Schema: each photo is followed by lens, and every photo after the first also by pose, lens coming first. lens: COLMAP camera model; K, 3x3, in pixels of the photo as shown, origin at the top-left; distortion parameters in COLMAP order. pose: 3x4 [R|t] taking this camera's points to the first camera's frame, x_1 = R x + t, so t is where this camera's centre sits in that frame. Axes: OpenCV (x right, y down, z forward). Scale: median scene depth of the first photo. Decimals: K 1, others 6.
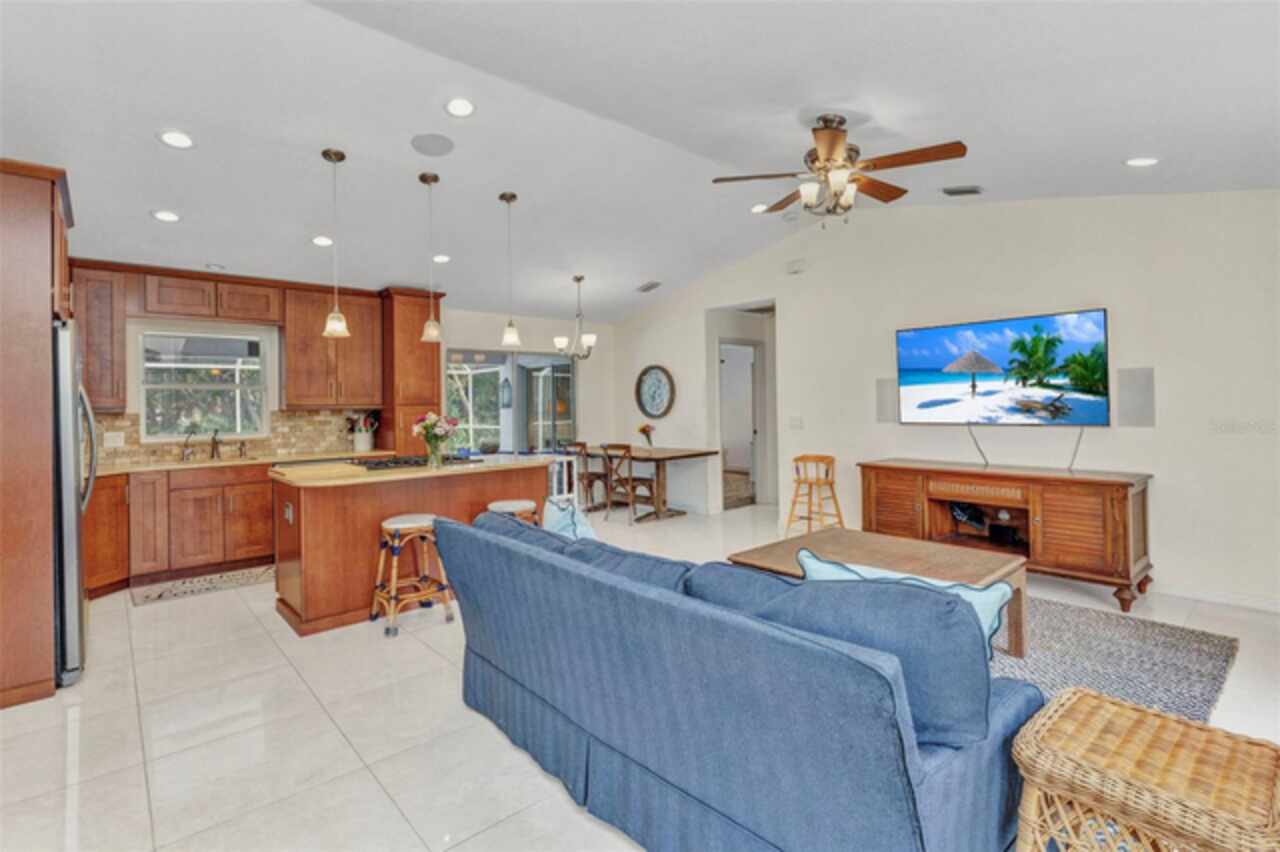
lens RADIAL K [[614.8, 0, 644.1], [0, 614.8, 389.9], [0, 0, 1]] dist [0.014994, -0.000426]
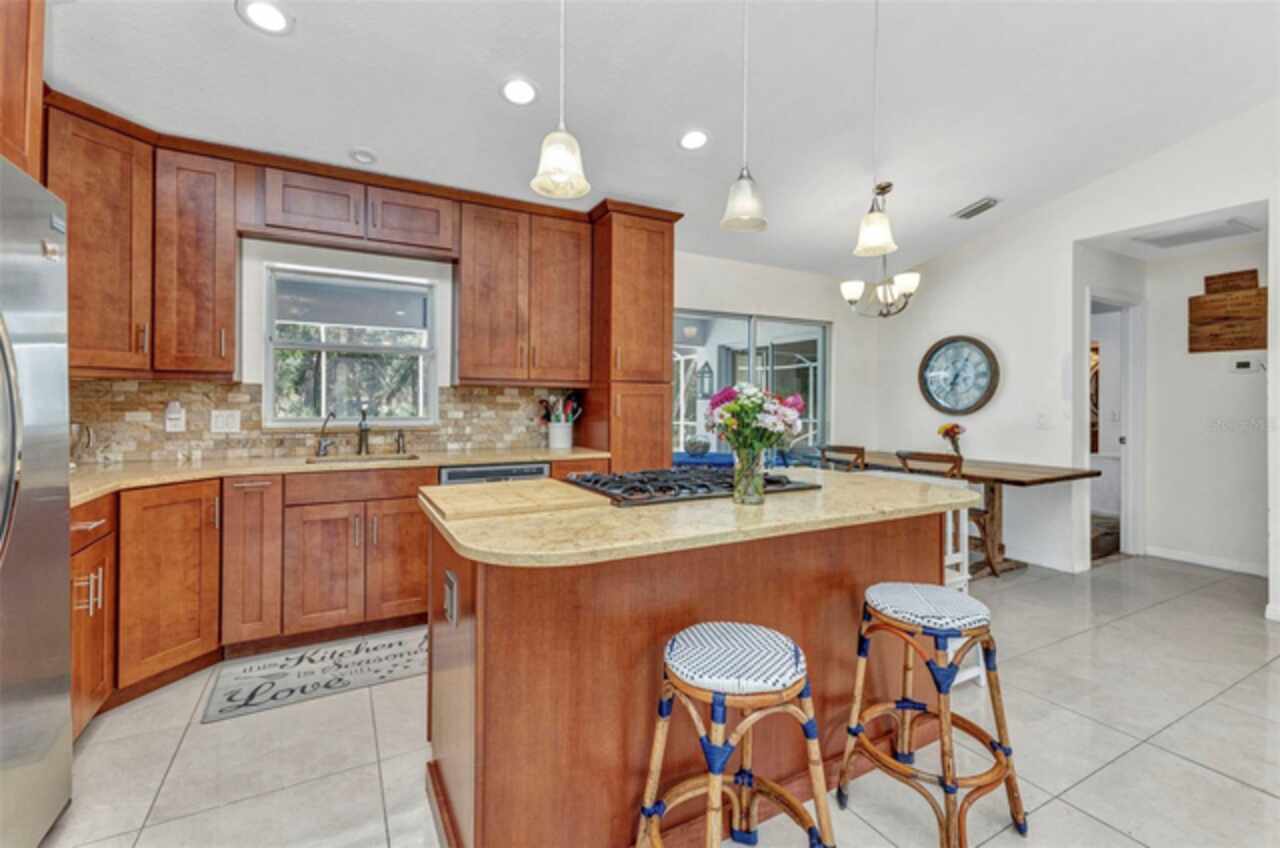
lens RADIAL K [[563.8, 0, 647.8], [0, 563.8, 385.7], [0, 0, 1]] dist [0.015365, -0.004175]
pose [[0.976453, 0.014774, -0.215225, -0.245475], [-0.016569, 0.999841, -0.006542, 0.033267], [0.215094, 0.009954, 0.976543, 0.440850]]
